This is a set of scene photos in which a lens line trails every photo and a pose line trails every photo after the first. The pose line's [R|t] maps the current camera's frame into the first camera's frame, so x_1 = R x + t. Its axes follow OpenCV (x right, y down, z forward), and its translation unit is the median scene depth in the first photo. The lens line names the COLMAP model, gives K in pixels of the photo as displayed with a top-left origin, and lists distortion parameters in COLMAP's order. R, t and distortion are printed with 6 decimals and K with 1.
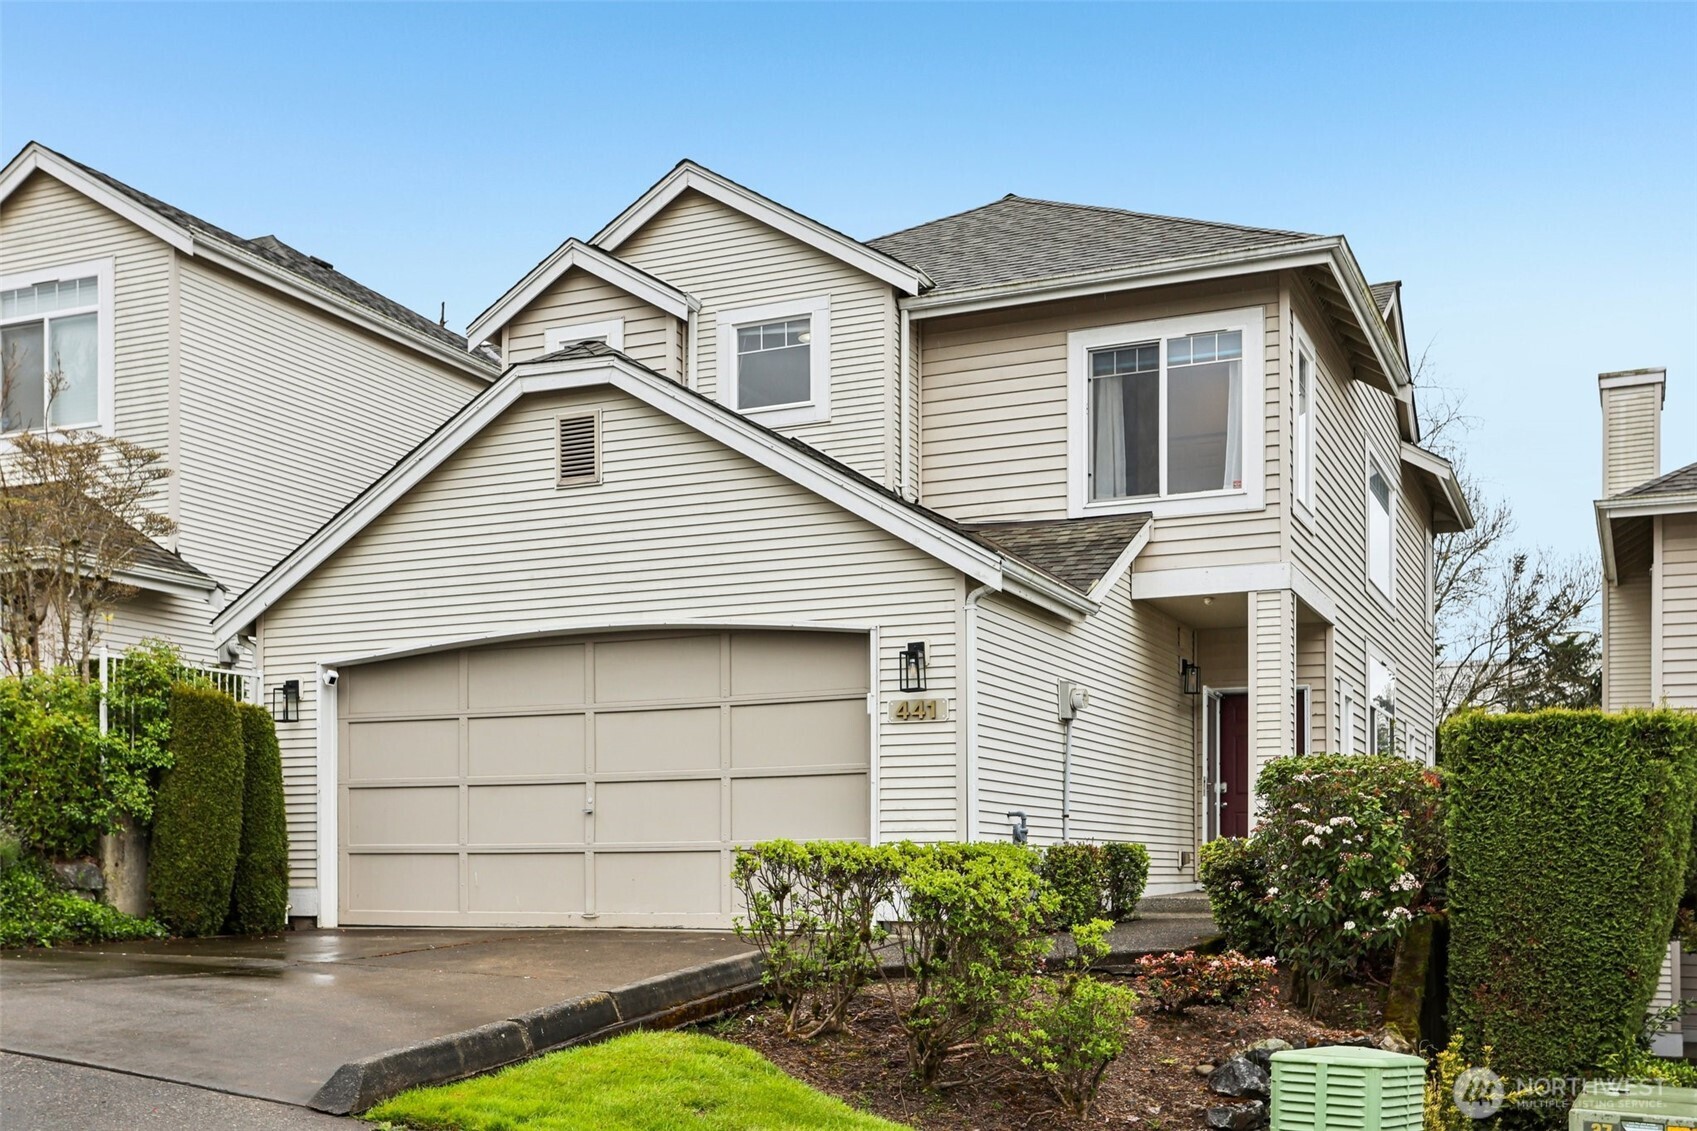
lens RADIAL K [[1796.0, 0, 847.5], [0, 1796.0, 690.1], [0, 0, 1]] dist [0.004406, 0.019325]
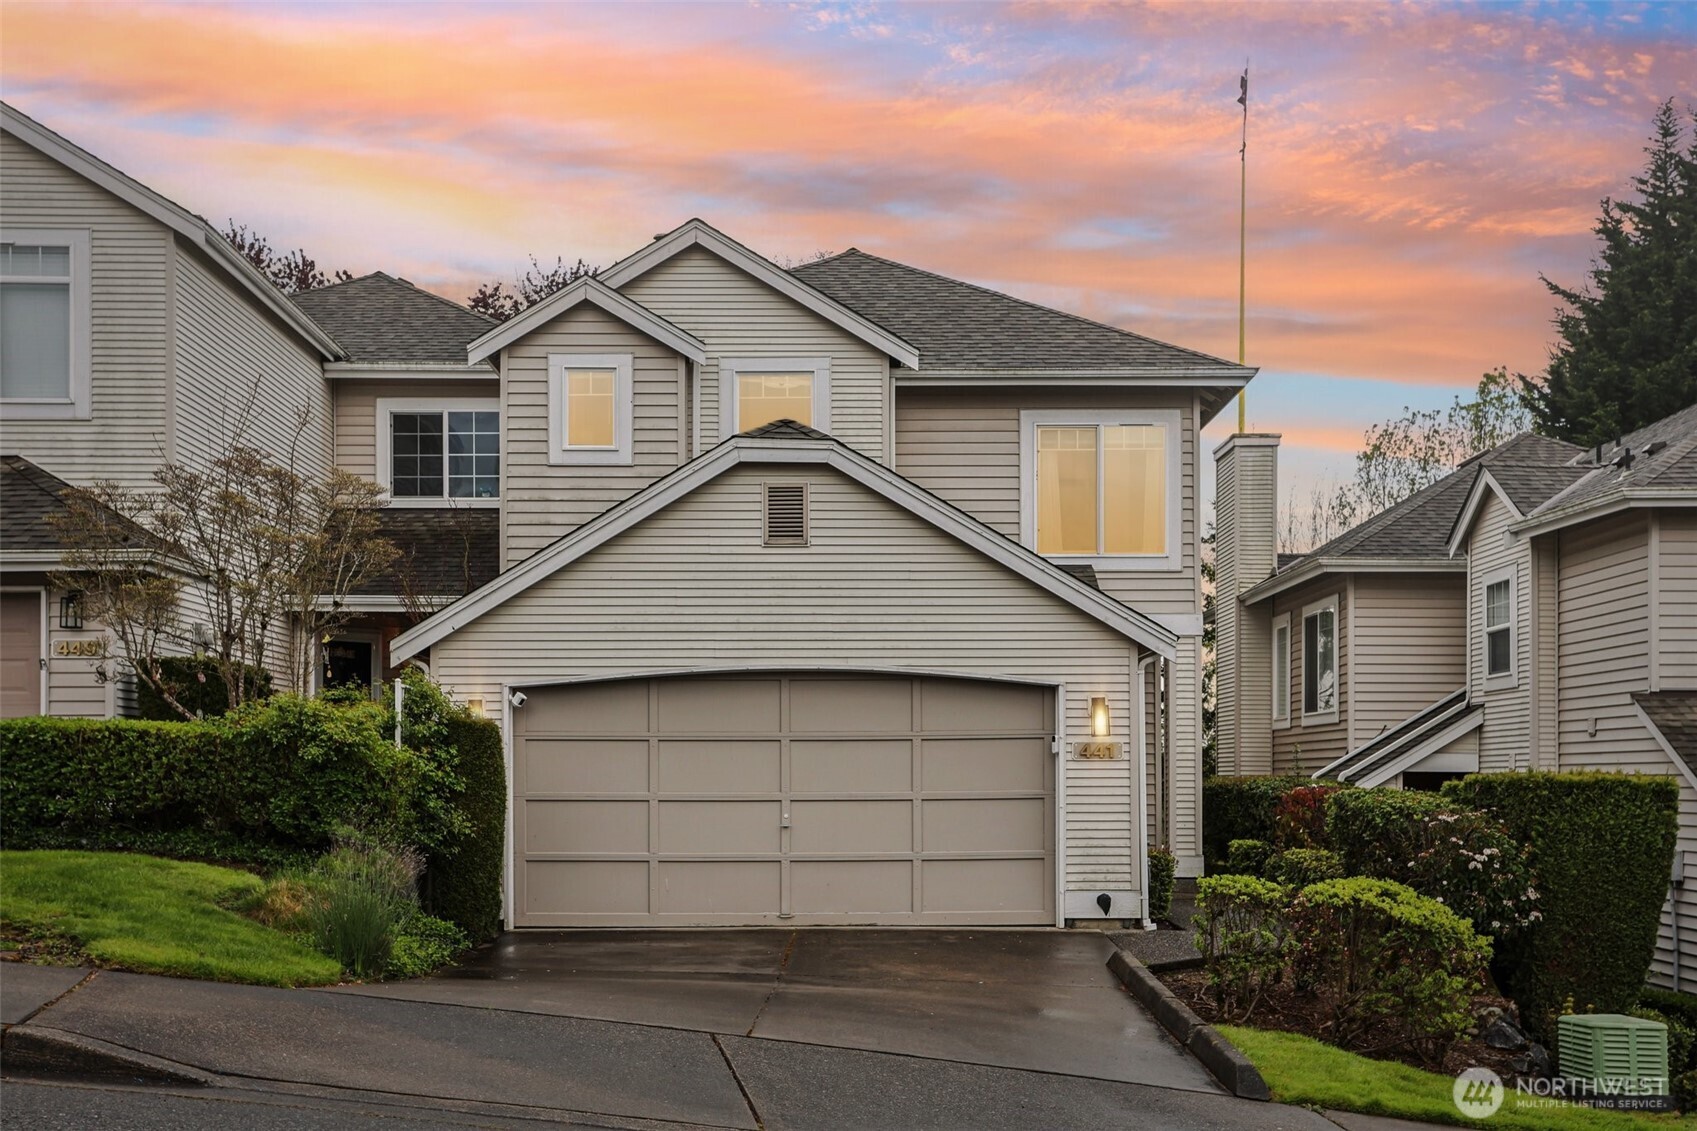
lens RADIAL K [[1872.2, 0, 848.5], [0, 1872.2, 565.5], [0, 0, 1]] dist [0.027285, 0.016932]
pose [[0.908718, 0.047504, 0.414698, -0.616099], [-0.041900, 0.998866, -0.022608, -0.074956], [-0.415302, 0.003168, 0.909678, -0.122835]]
